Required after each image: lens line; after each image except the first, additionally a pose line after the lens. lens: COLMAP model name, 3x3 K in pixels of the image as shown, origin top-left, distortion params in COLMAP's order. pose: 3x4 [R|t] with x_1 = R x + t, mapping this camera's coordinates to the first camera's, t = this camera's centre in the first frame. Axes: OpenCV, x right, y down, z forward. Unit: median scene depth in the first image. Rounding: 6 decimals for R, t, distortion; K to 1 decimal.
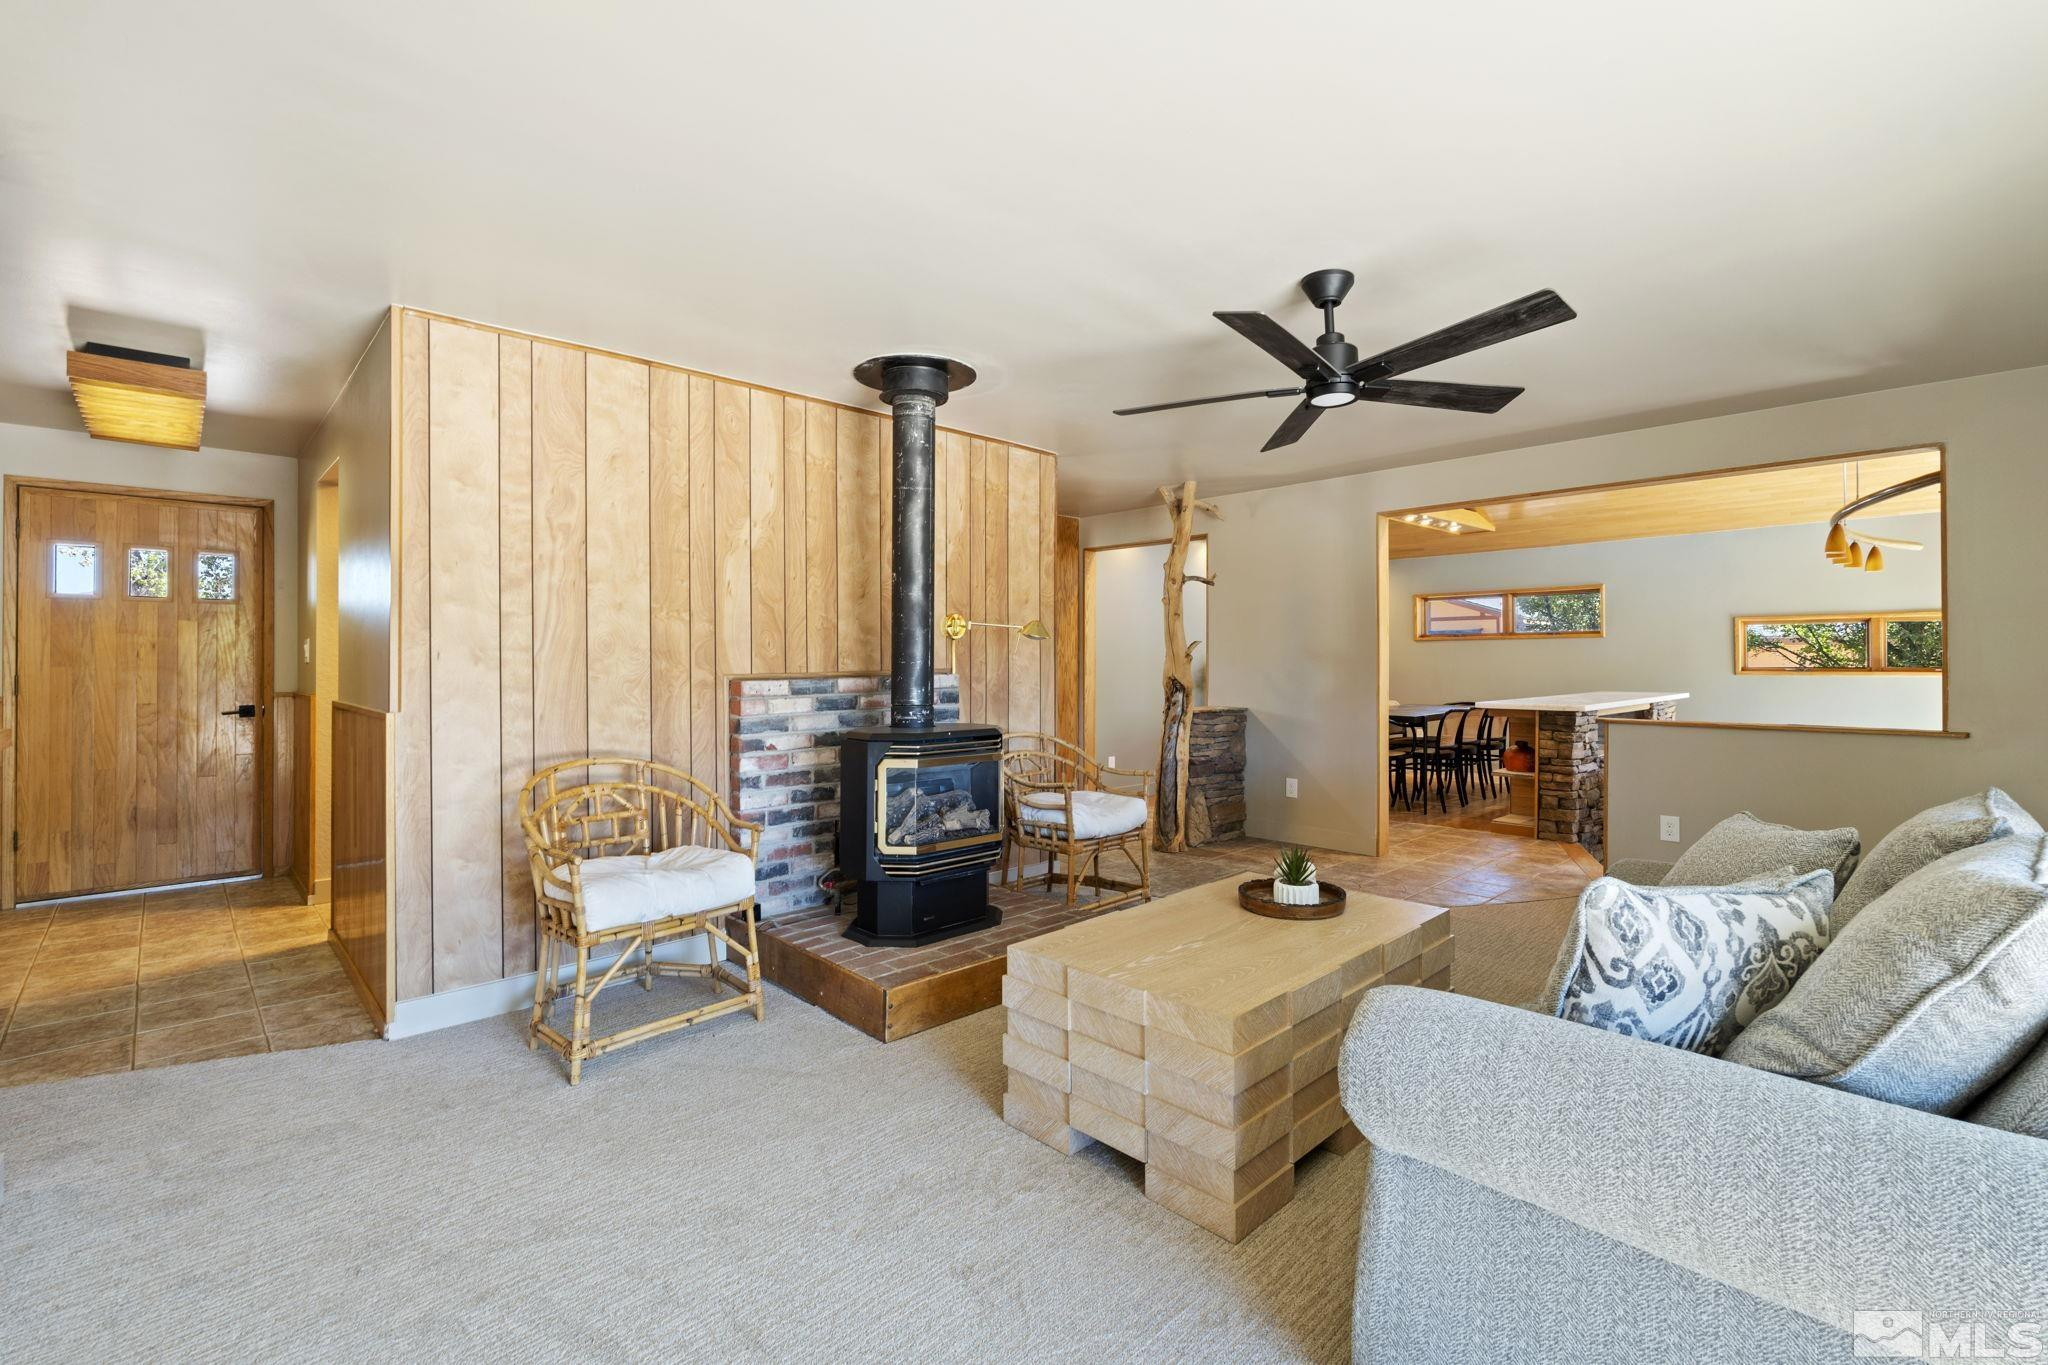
lens RADIAL K [[904.9, 0, 1019.1], [0, 904.9, 663.9], [0, 0, 1]] dist [-0.004442, 0.001238]
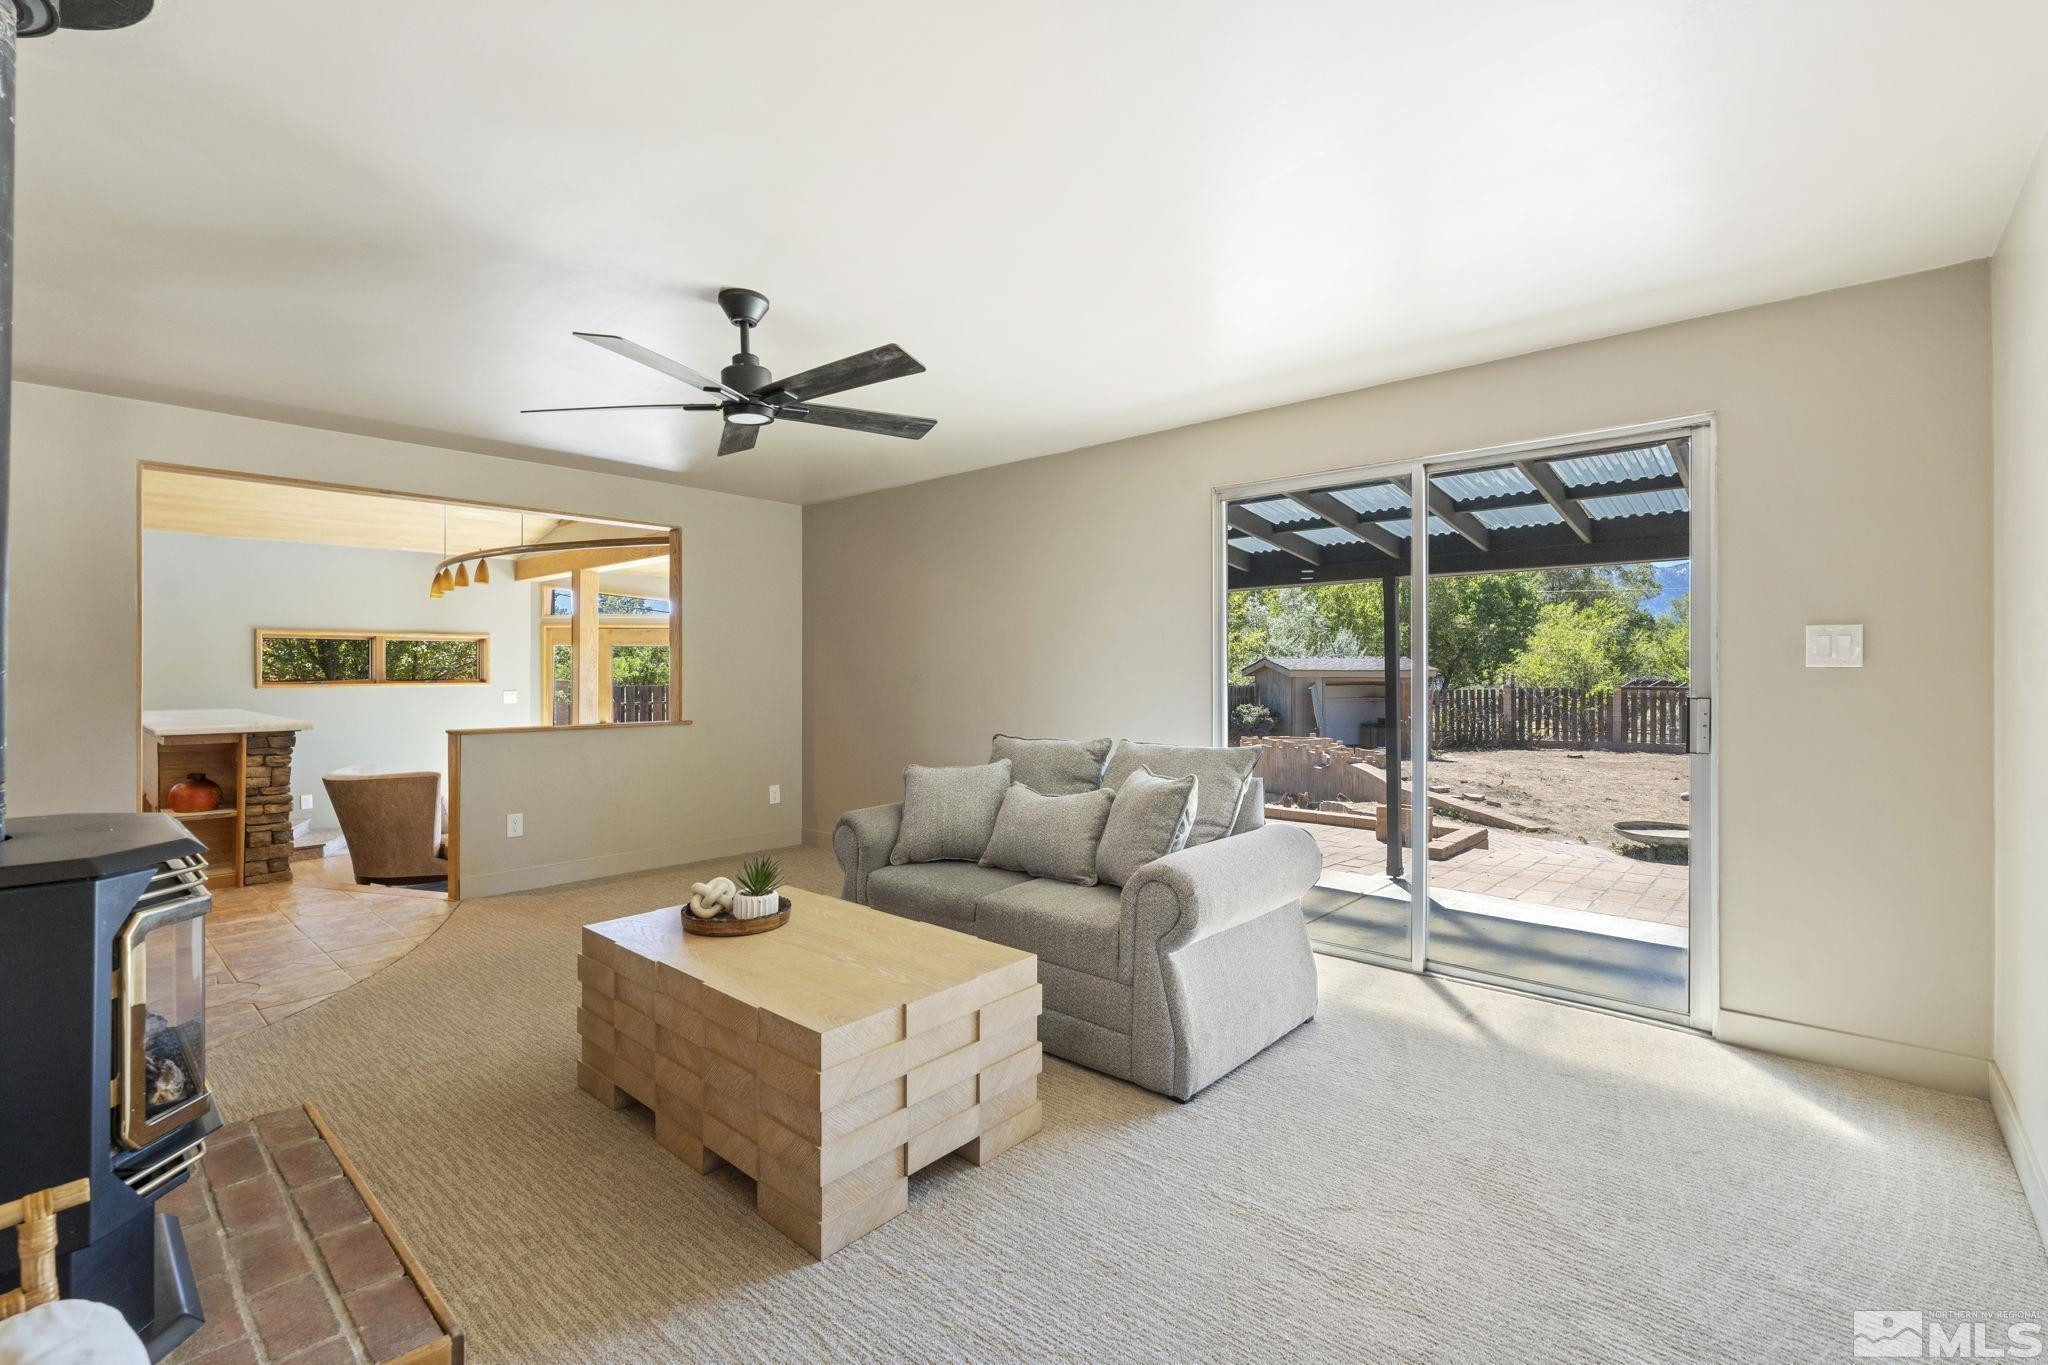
lens RADIAL K [[904.9, 0, 1020.1], [0, 904.9, 672.2], [0, 0, 1]] dist [-0.004442, 0.001238]
pose [[-0.087309, 0.006584, 0.996160, -0.328369], [0.002147, 0.999977, -0.006421, 0.002423], [-0.996179, 0.001579, -0.087321, 0.364347]]
